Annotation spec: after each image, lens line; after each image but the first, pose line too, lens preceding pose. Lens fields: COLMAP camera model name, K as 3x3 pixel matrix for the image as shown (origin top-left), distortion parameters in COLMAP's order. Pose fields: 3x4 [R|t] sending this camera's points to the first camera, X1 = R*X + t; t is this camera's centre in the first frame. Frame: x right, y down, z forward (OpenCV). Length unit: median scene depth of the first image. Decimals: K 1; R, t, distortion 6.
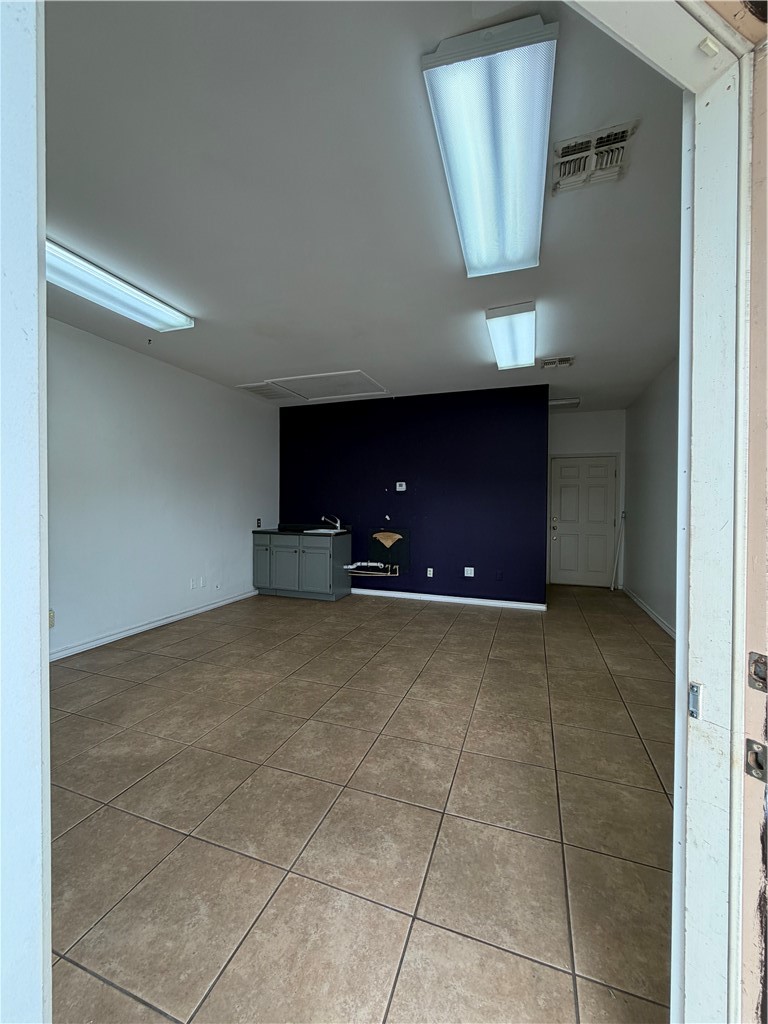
lens RADIAL K [[408.8, 0, 382.9], [0, 408.8, 508.4], [0, 0, 1]] dist [0.001348, -0.000481]
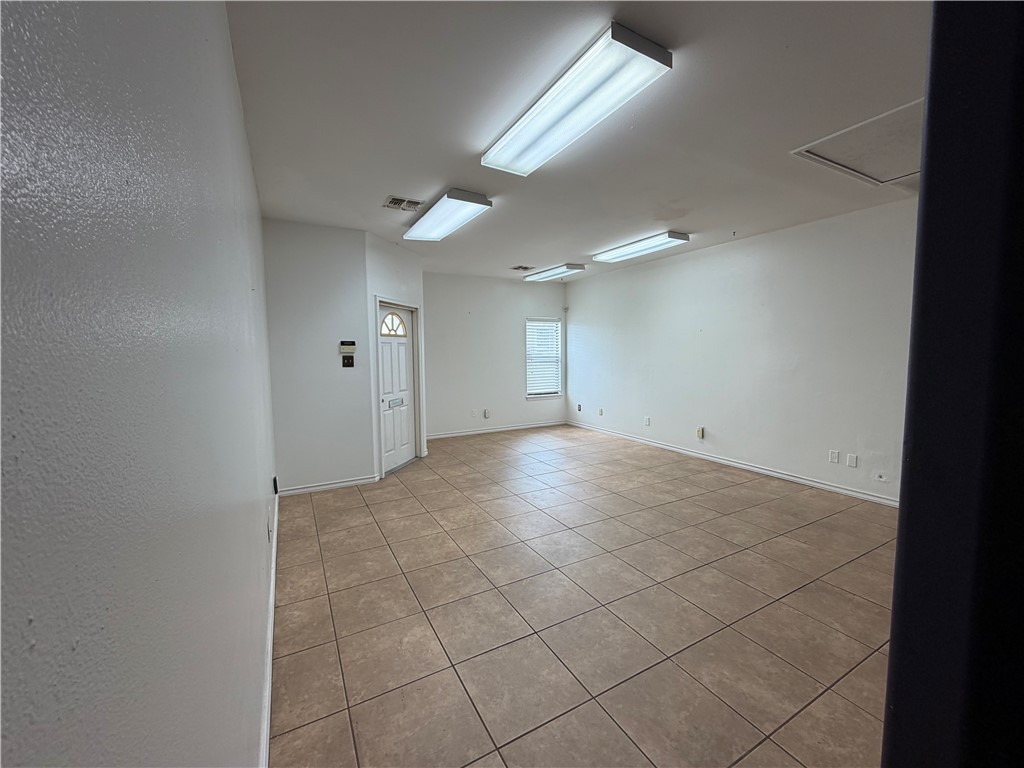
lens RADIAL K [[408.8, 0, 511.1], [0, 408.8, 384.1], [0, 0, 1]] dist [0.001348, -0.000481]
pose [[-0.659581, 0.058231, -0.749374, 0.913128], [-0.005278, 0.996611, 0.082089, -0.057818], [0.751615, 0.058100, -0.657038, 1.470316]]
